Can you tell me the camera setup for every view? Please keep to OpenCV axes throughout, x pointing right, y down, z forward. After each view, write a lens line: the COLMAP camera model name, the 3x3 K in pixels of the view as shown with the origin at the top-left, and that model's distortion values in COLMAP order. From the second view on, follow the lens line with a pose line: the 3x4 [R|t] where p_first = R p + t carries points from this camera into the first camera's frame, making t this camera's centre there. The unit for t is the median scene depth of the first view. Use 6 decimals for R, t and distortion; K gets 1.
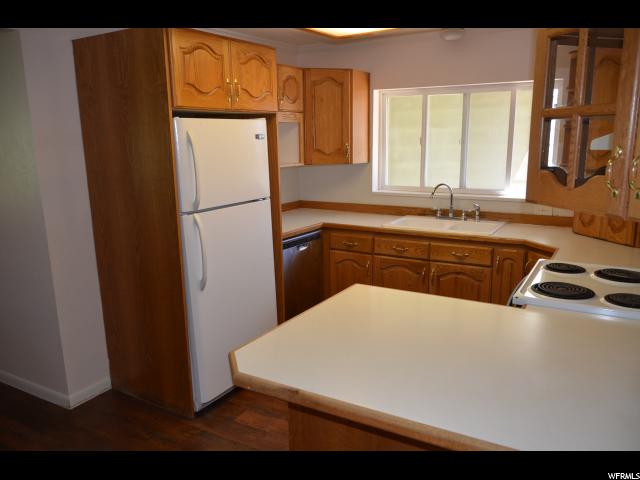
lens RADIAL K [[503.4, 0, 323.6], [0, 503.4, 237.6], [0, 0, 1]] dist [-0.000768, -0.004969]
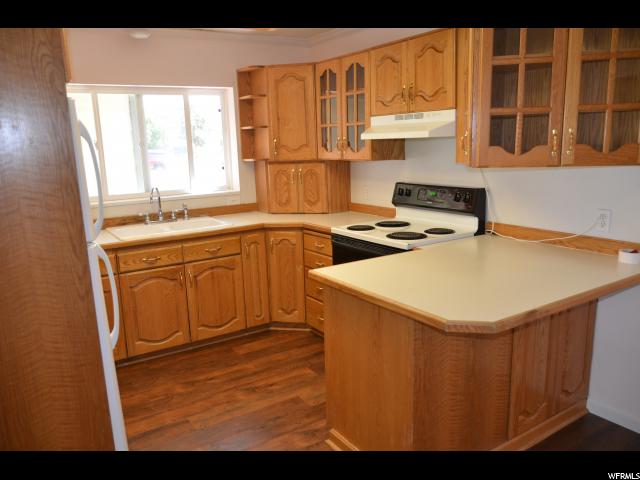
lens RADIAL K [[503.4, 0, 322.8], [0, 503.4, 242.3], [0, 0, 1]] dist [-0.000768, -0.004969]
pose [[0.472431, -0.190357, 0.860566, -0.486632], [0.198294, 0.974322, 0.106661, -0.044395], [-0.858772, 0.120256, 0.498046, 0.265549]]
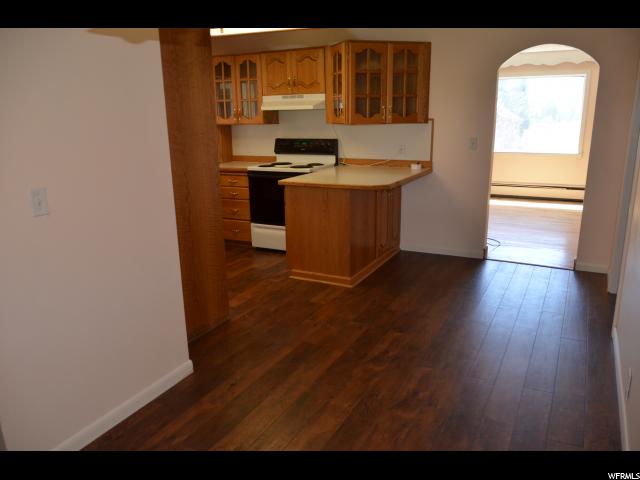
lens RADIAL K [[503.4, 0, 320.2], [0, 503.4, 241.0], [0, 0, 1]] dist [-0.000768, -0.004969]
pose [[-0.024314, -0.249833, 0.967984, -1.079928], [0.206967, 0.946034, 0.249366, -0.081966], [-0.978046, 0.206404, 0.028706, 0.489553]]
